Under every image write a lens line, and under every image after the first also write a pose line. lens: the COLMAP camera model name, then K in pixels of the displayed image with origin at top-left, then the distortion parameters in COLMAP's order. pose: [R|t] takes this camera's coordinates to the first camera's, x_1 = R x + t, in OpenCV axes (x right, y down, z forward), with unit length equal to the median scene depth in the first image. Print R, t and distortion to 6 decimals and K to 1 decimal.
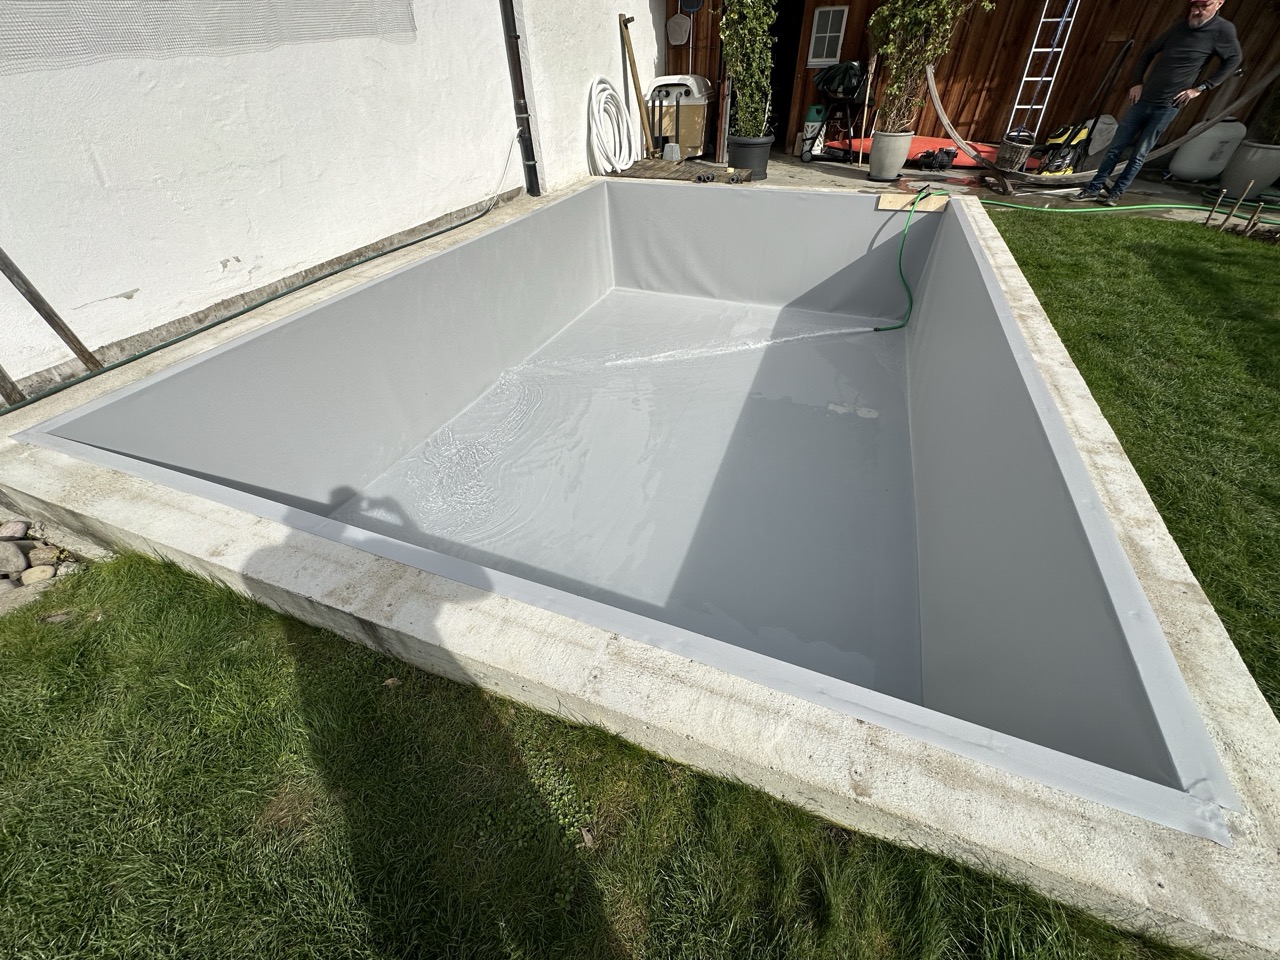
lens RADIAL K [[512.5, 0, 640.0], [0, 512.5, 478.0], [0, 0, 1]] dist [-0.001832, 0.000514]
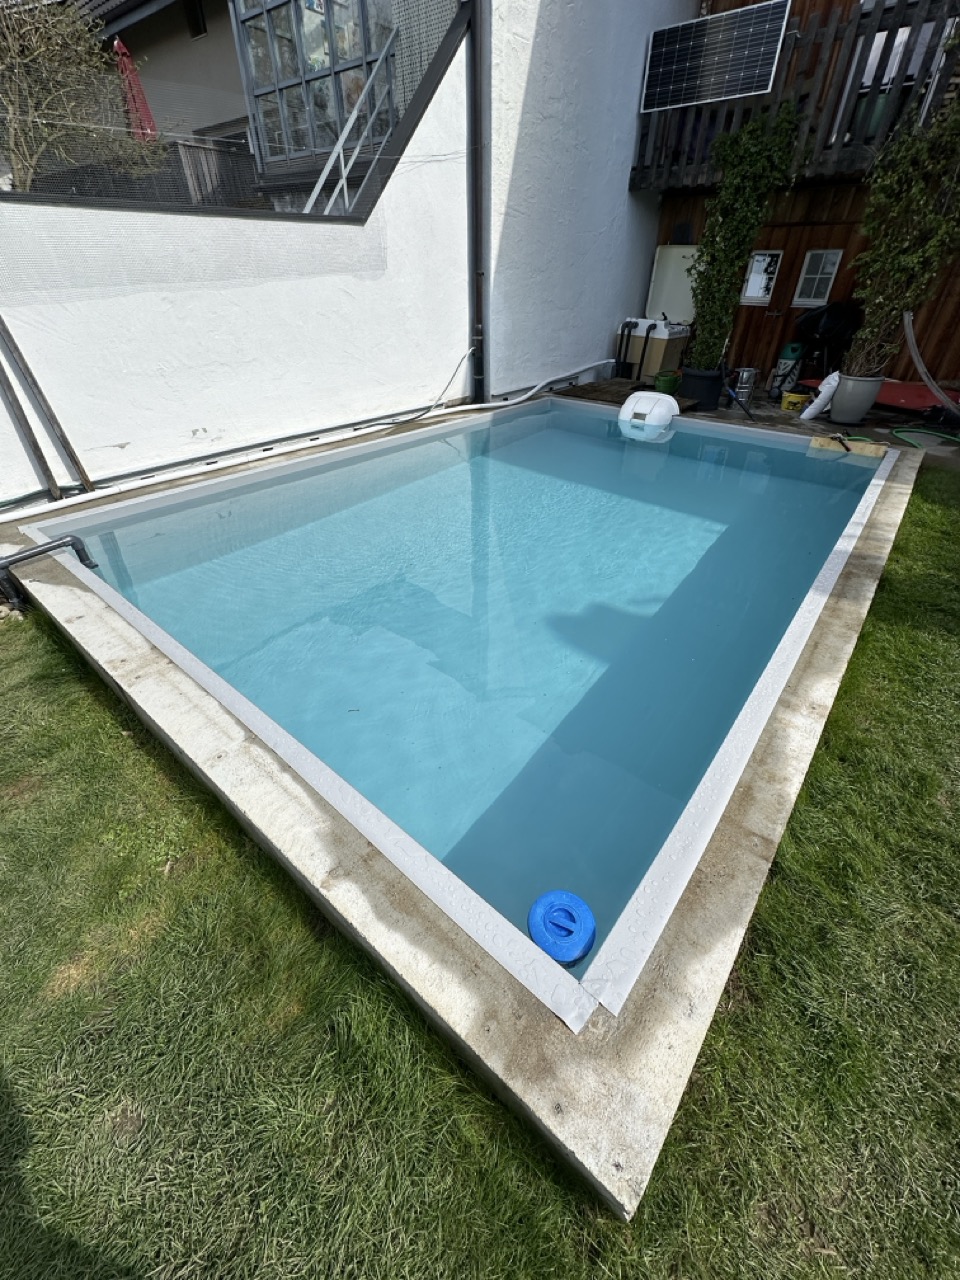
lens RADIAL K [[512.5, 0, 480.1], [0, 512.5, 636.9], [0, 0, 1]] dist [-0.001832, 0.000514]
pose [[0.944750, 0.206026, -0.254953, 0.209022], [-0.225951, 0.972794, -0.051172, 0.001098], [0.237474, 0.105951, 0.965598, -0.035640]]
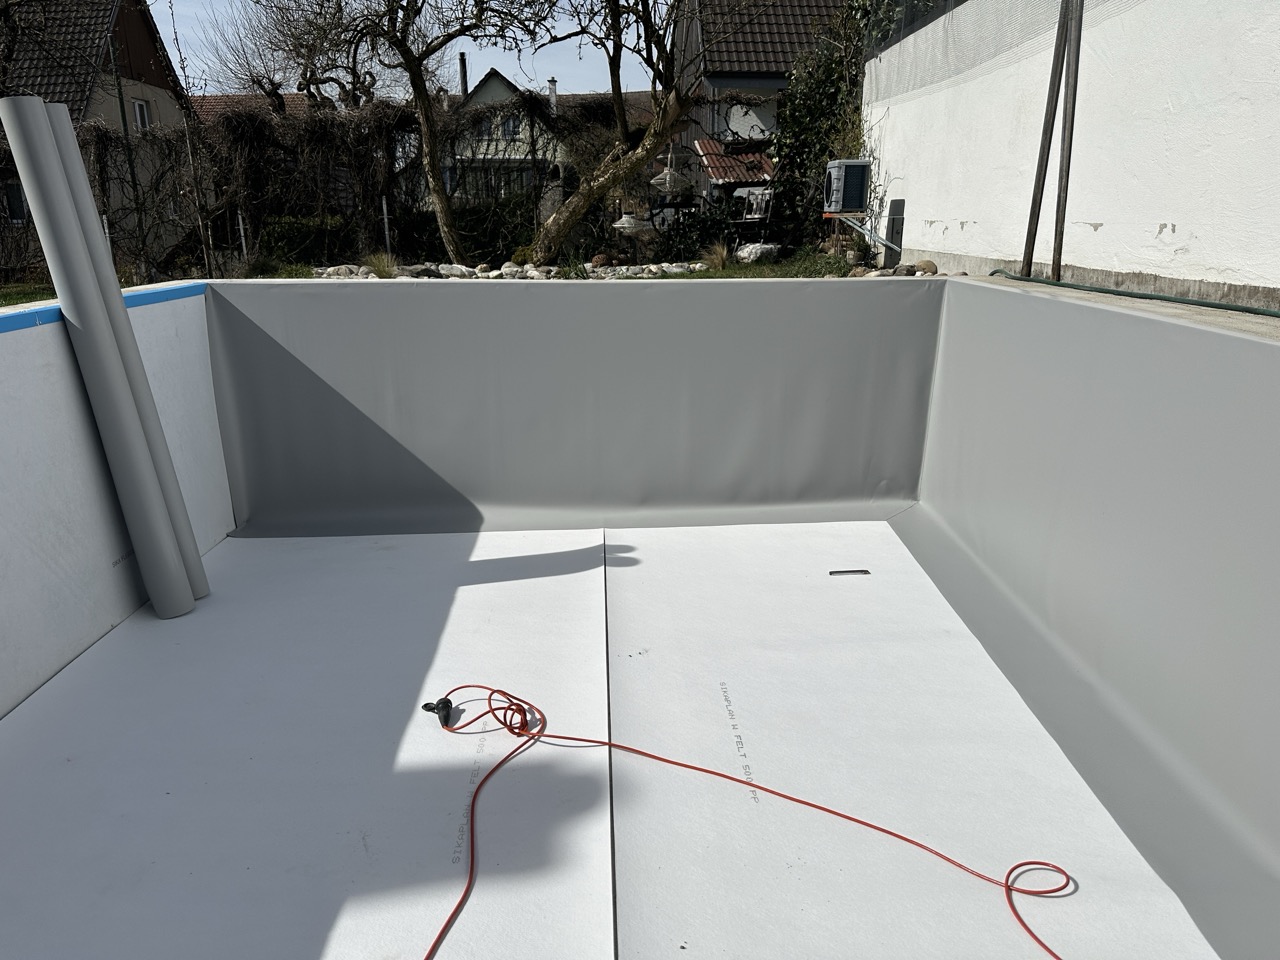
lens RADIAL K [[902.4, 0, 638.5], [0, 902.4, 485.4], [0, 0, 1]] dist [0.044205, -0.051933]
pose [[-0.918398, 0.133340, -0.372512, 0.193415], [-0.239496, 0.562074, 0.791653, -0.614904], [0.314938, 0.816268, -0.484273, 0.995164]]
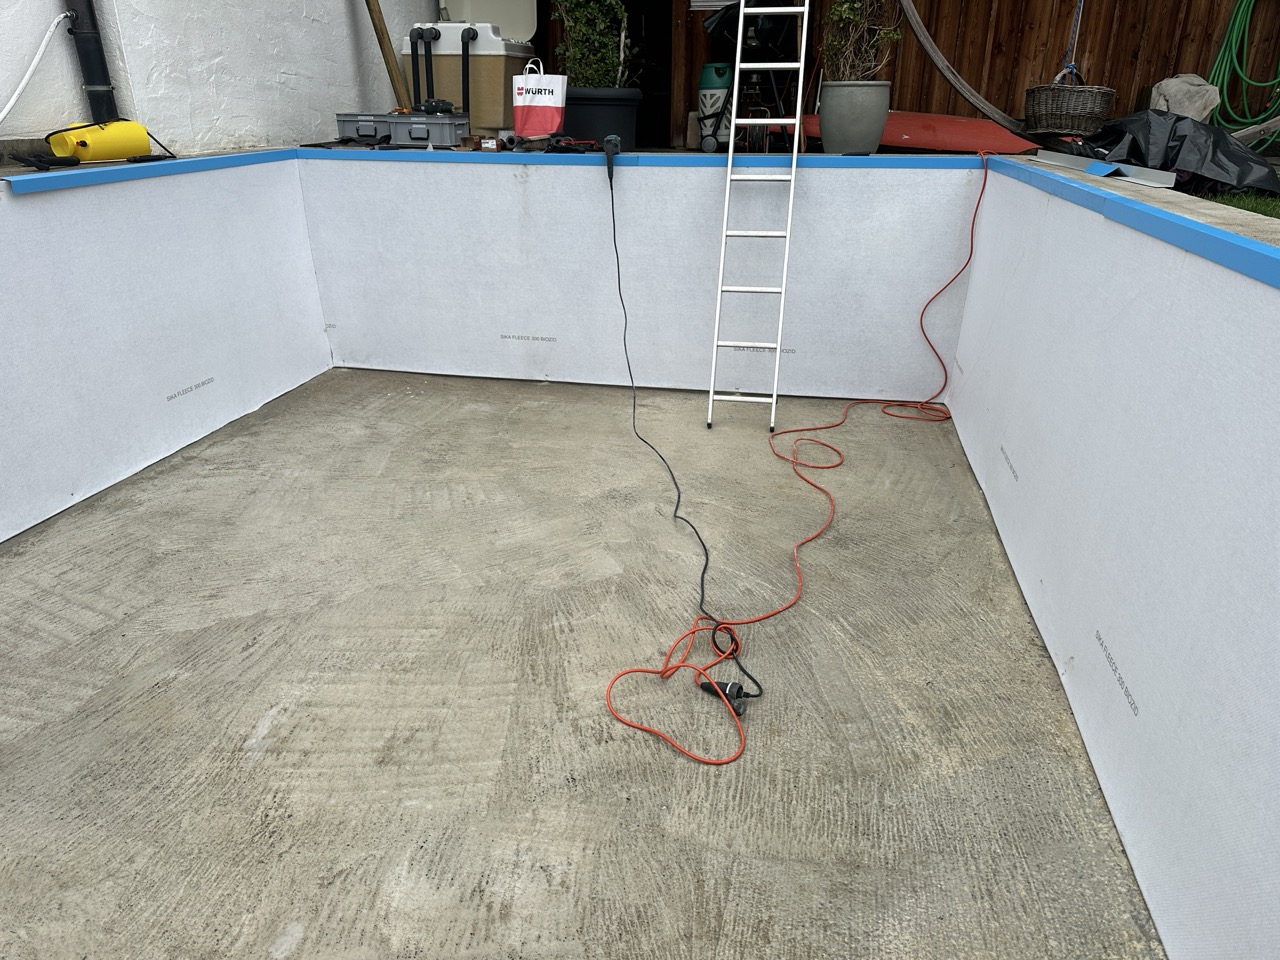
lens RADIAL K [[902.4, 0, 636.2], [0, 902.4, 484.3], [0, 0, 1]] dist [0.044205, -0.051933]
pose [[0.984569, -0.049100, 0.167969, 0.102208], [0.096605, 0.952825, -0.287736, -0.018787], [-0.145917, 0.299523, 0.942865, 0.310006]]
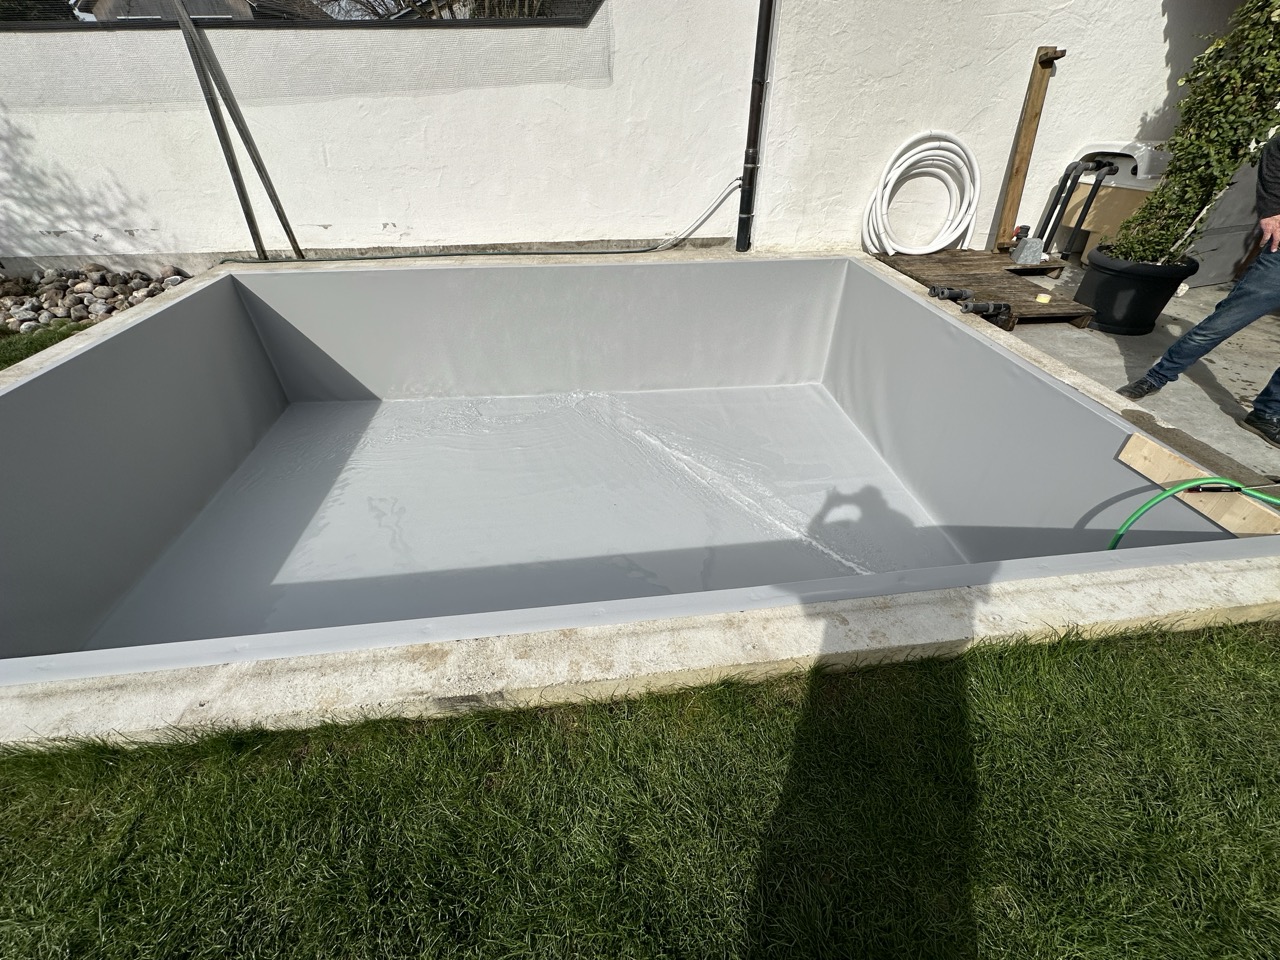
lens RADIAL K [[512.5, 0, 639.7], [0, 512.5, 476.7], [0, 0, 1]] dist [-0.001832, 0.000514]
pose [[0.446689, 0.553591, -0.702856, 0.625968], [-0.579899, 0.777373, 0.243737, -0.394001], [0.681312, 0.298711, 0.668271, 0.434850]]
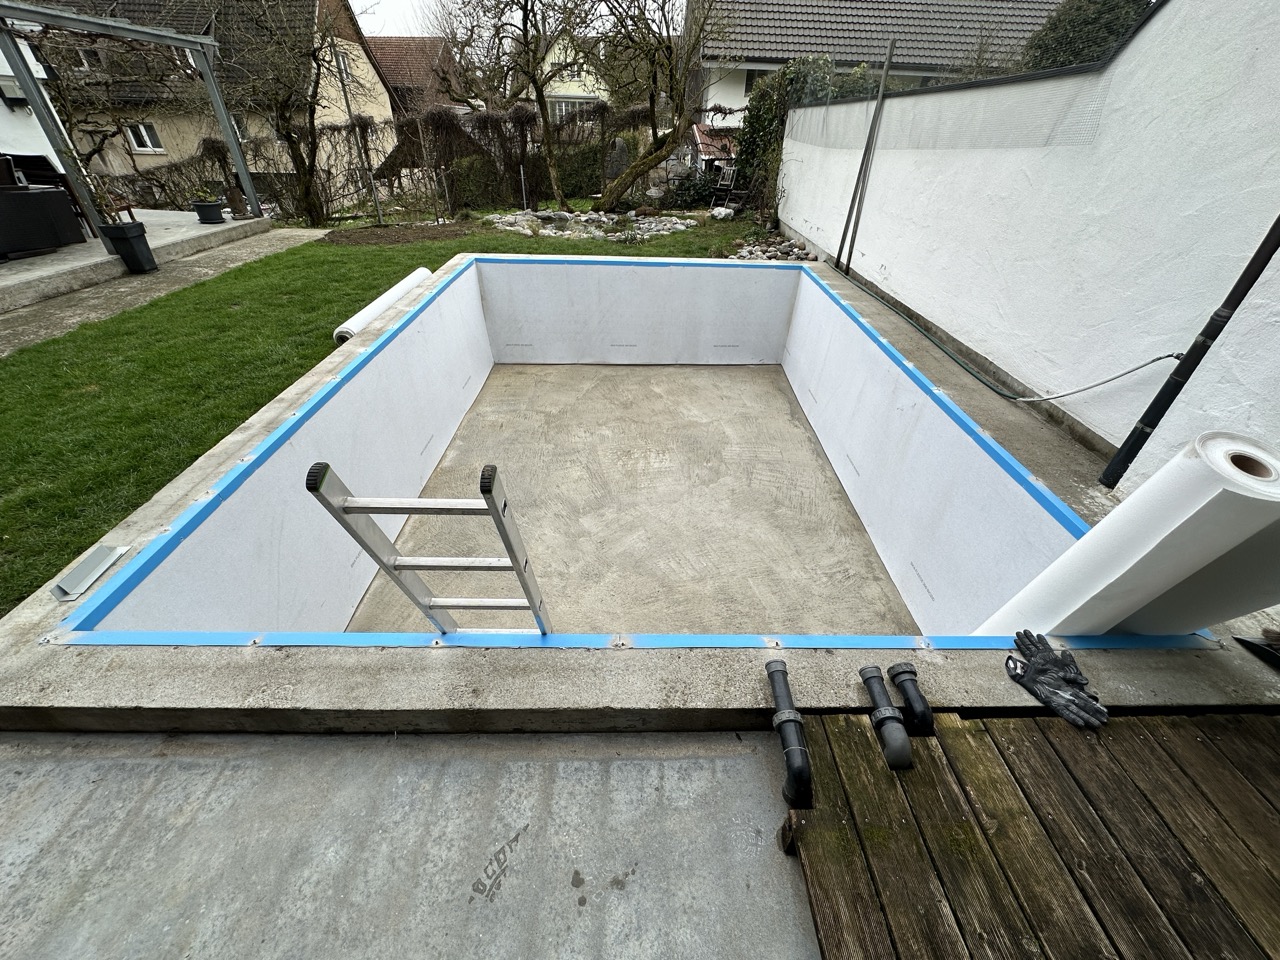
lens RADIAL K [[512.5, 0, 640.1], [0, 512.5, 477.0], [0, 0, 1]] dist [-0.001832, 0.000514]
pose [[-0.926882, 0.208639, -0.312025, 0.349188], [-0.248894, 0.280617, 0.926987, -0.951647], [0.280965, 0.936869, -0.208170, 1.069140]]
